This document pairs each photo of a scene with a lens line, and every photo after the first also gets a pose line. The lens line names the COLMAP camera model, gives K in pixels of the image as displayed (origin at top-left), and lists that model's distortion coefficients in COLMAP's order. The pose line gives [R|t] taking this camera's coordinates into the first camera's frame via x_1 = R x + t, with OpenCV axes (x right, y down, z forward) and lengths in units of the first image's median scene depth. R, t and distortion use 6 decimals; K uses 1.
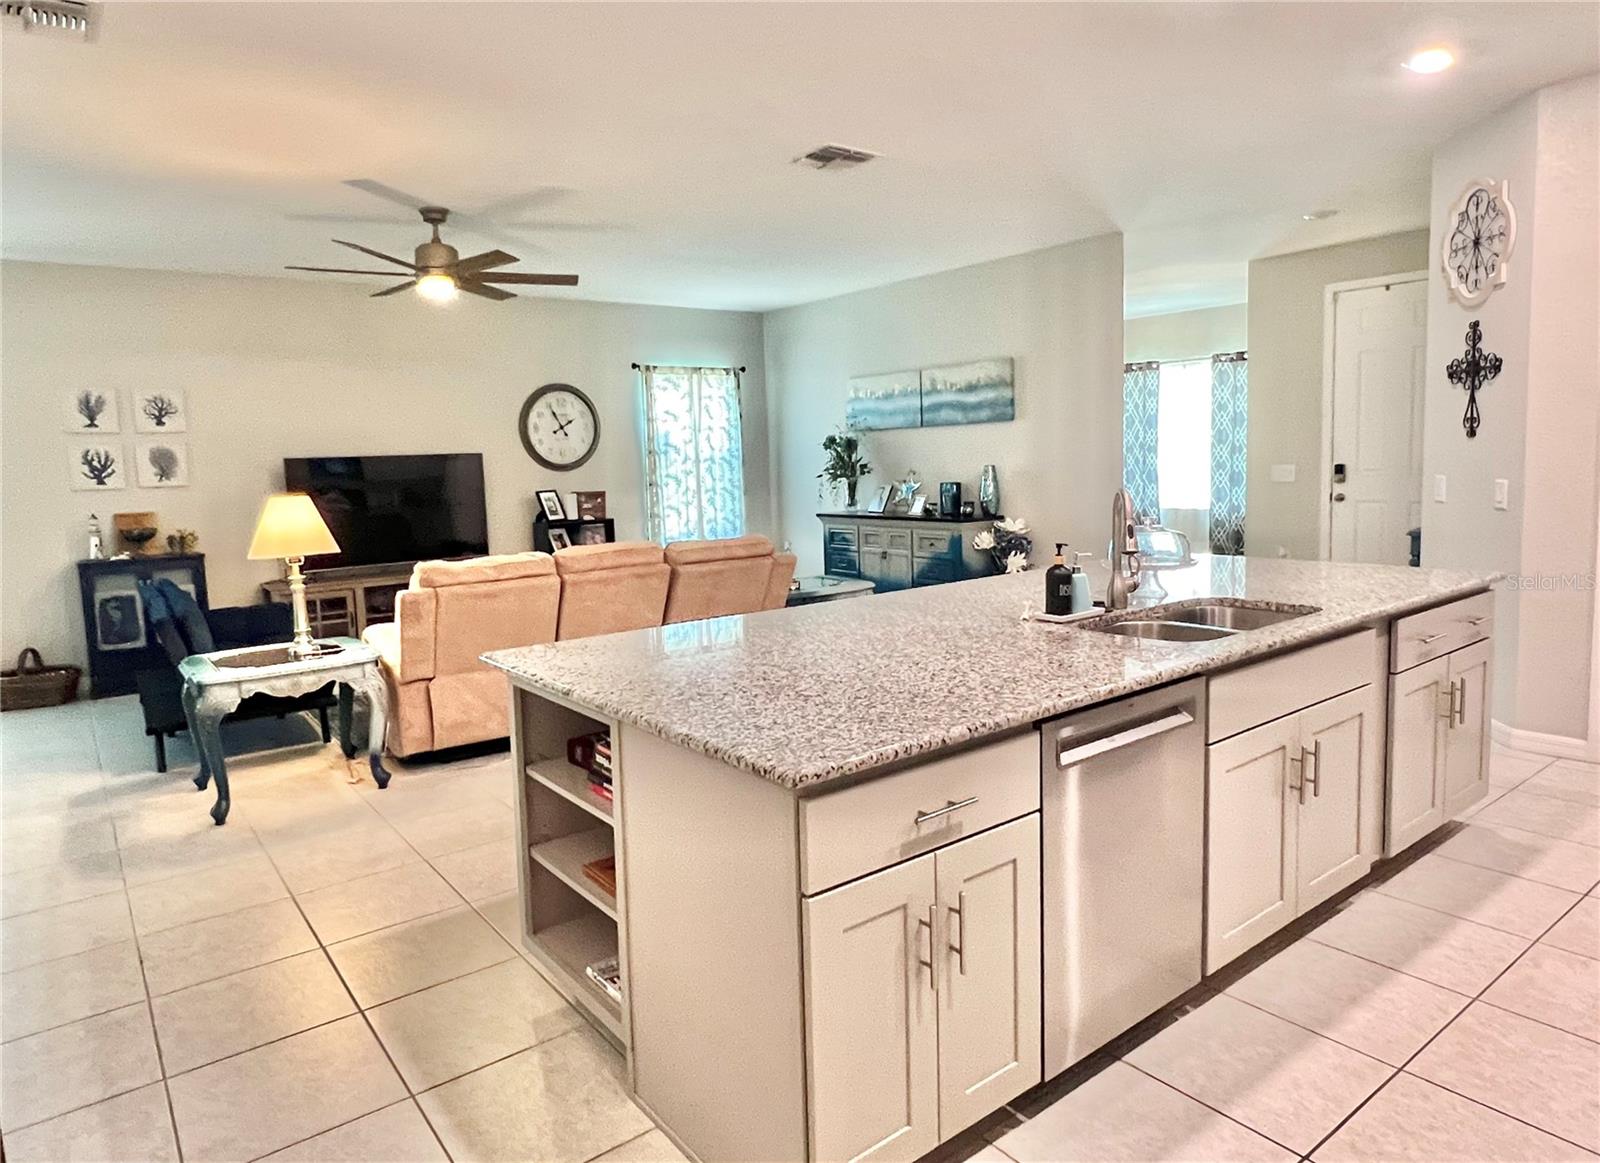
lens RADIAL K [[987.6, 0, 797.5], [0, 987.6, 570.7], [0, 0, 1]] dist [-0.006864, -0.000311]
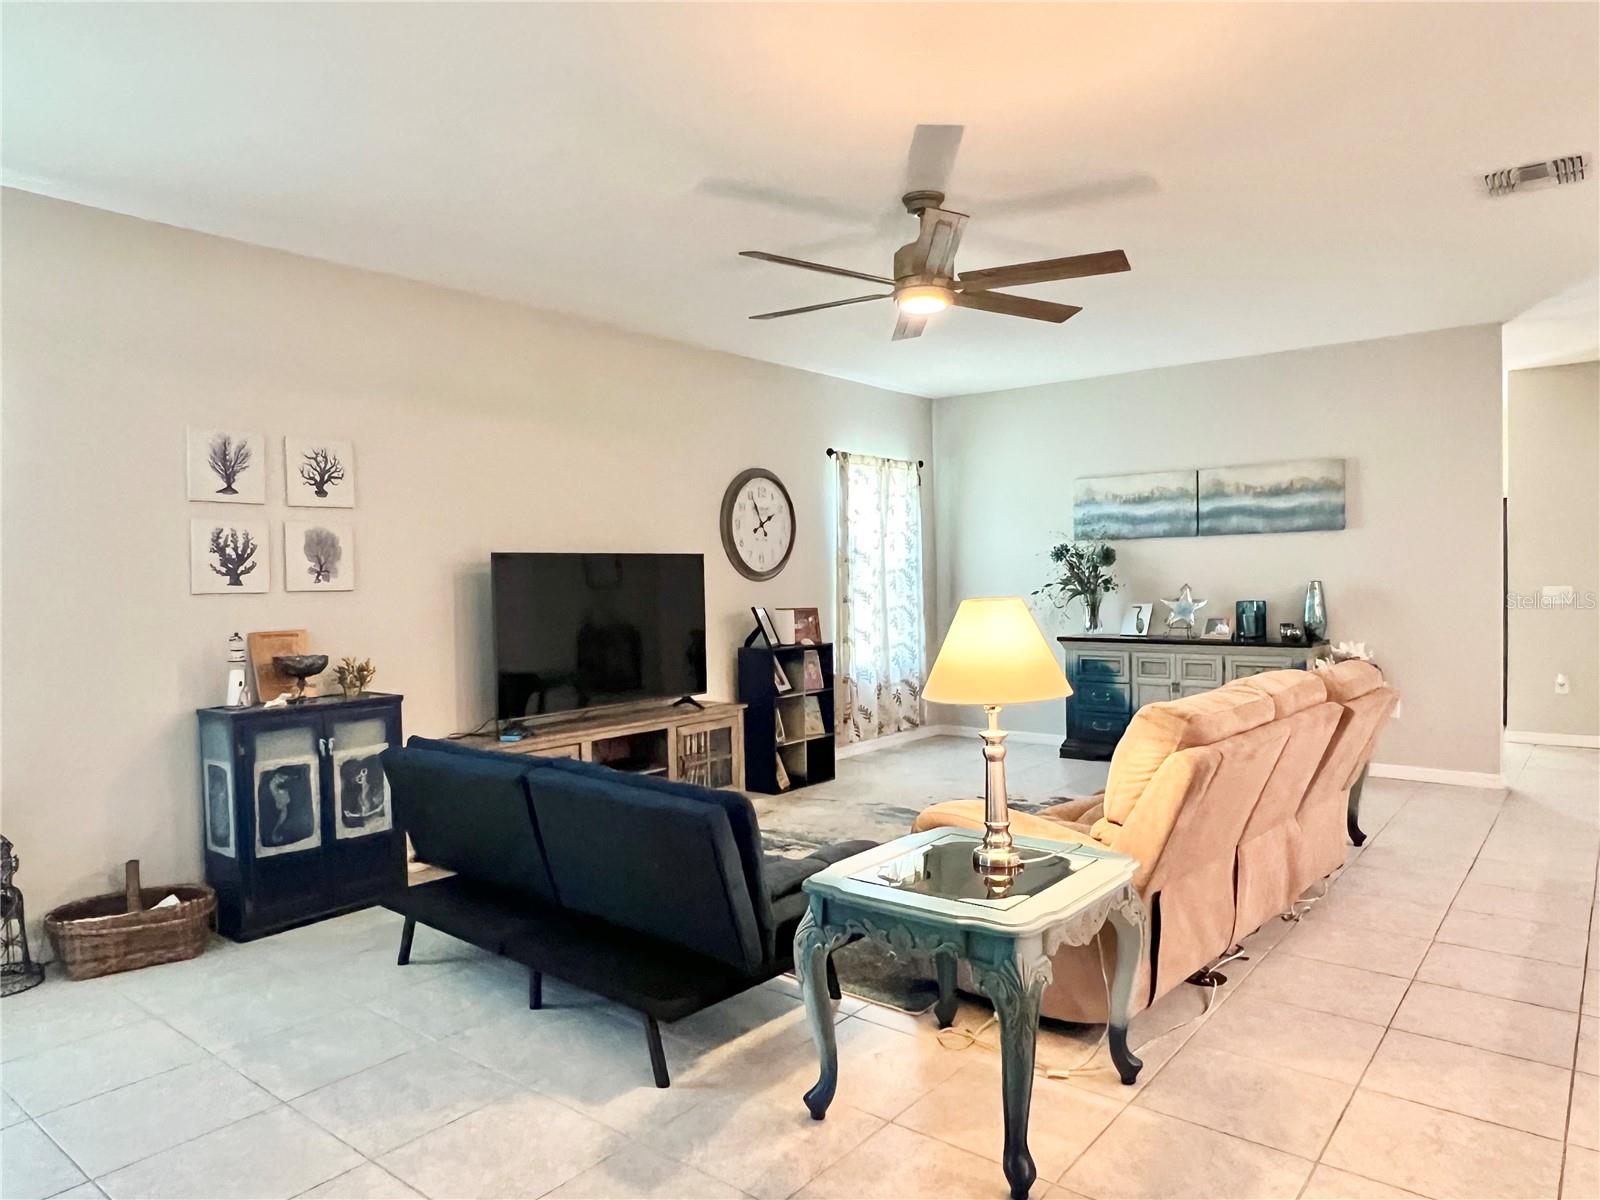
lens RADIAL K [[1035.1, 0, 803.6], [0, 1035.1, 609.2], [0, 0, 1]] dist [0.002750, -0.008161]
pose [[0.968549, 0.009365, 0.248645, -0.447349], [0.013098, 0.995987, -0.088534, -0.008358], [-0.248476, 0.089006, 0.964540, 0.240319]]
